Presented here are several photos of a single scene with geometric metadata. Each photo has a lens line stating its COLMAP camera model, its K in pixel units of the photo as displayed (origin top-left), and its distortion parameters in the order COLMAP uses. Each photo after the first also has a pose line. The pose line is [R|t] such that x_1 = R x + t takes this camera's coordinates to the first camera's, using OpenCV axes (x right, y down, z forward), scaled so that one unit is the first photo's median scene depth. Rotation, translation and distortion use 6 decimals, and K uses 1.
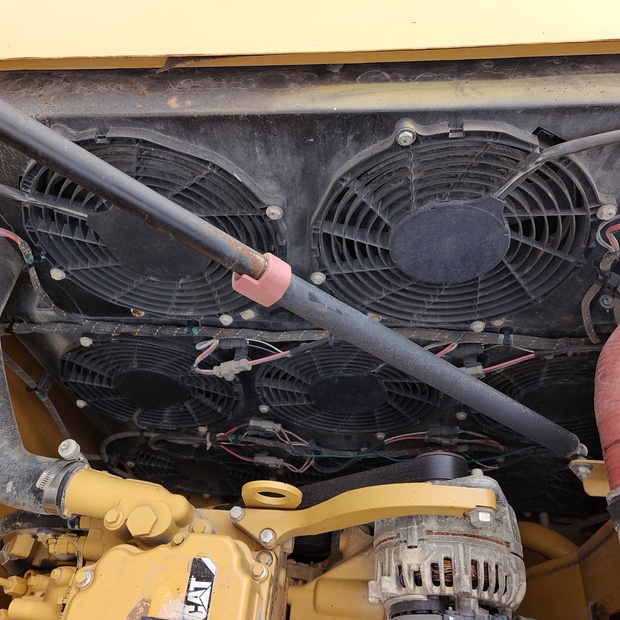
lens RADIAL K [[548.9, 0, 309.3], [0, 548.9, 306.7], [0, 0, 1]] dist [-0.014128, 0.076414]
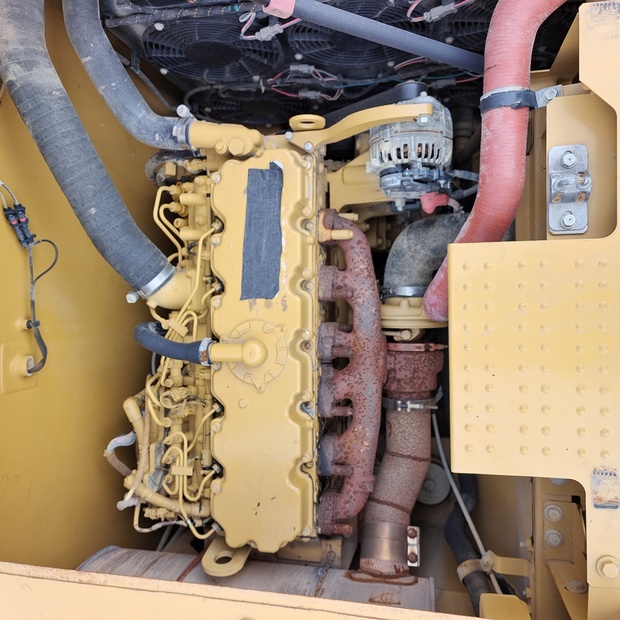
lens RADIAL K [[548.9, 0, 309.3], [0, 548.9, 306.7], [0, 0, 1]] dist [-0.014128, 0.076414]
pose [[0.986620, -0.085744, -0.138671, 0.105713], [0.153325, 0.777153, 0.610348, -0.210637], [0.055435, -0.623443, 0.779901, -0.572816]]
